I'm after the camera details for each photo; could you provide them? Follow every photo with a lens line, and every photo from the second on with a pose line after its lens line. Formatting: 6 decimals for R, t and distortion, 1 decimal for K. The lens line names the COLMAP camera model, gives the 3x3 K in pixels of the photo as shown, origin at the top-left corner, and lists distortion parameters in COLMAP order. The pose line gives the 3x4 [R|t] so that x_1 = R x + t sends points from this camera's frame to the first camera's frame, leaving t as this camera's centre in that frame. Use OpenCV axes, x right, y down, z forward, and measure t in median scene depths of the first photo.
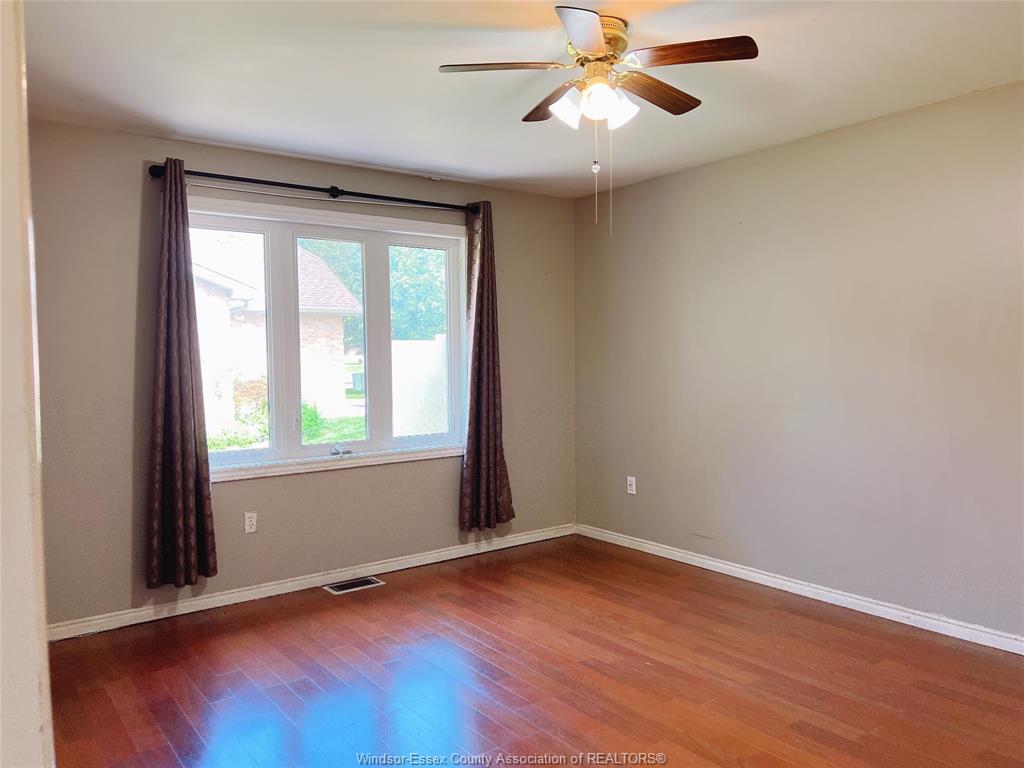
lens RADIAL K [[772.2, 0, 511.4], [0, 772.2, 386.3], [0, 0, 1]] dist [0.016312, -0.002919]
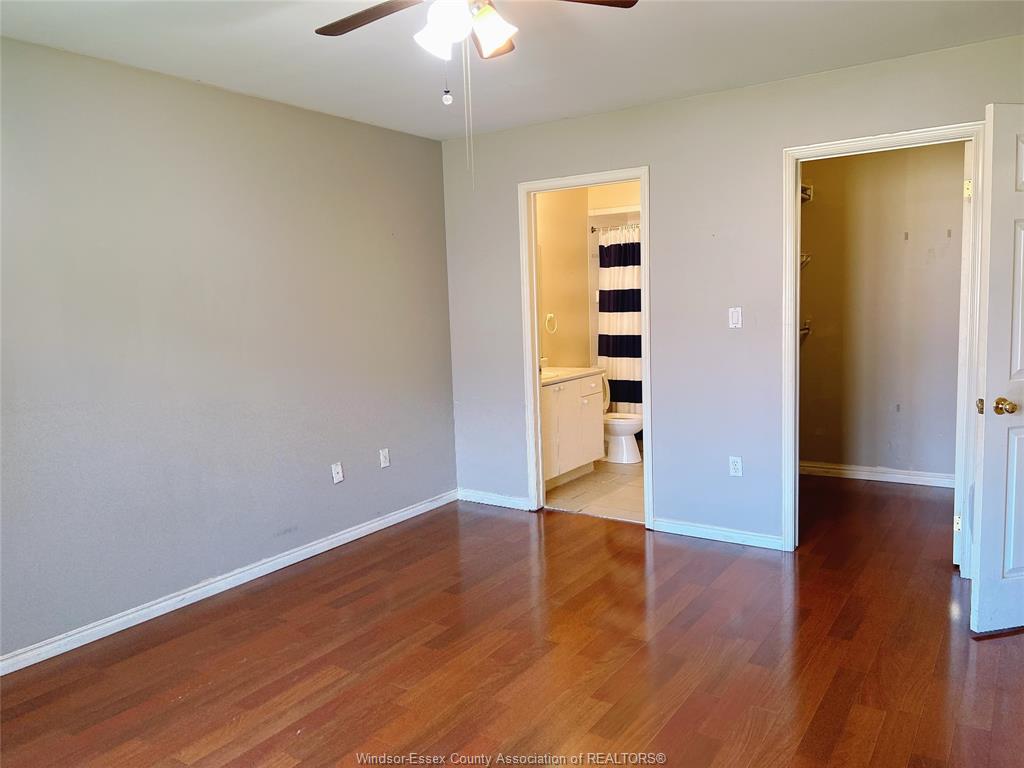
lens RADIAL K [[772.2, 0, 511.3], [0, 772.2, 385.9], [0, 0, 1]] dist [0.016312, -0.002919]
pose [[-0.335279, -0.084816, 0.938293, -0.590107], [0.074915, 0.990385, 0.116295, -0.059133], [-0.939135, 0.109284, -0.325702, 1.008105]]
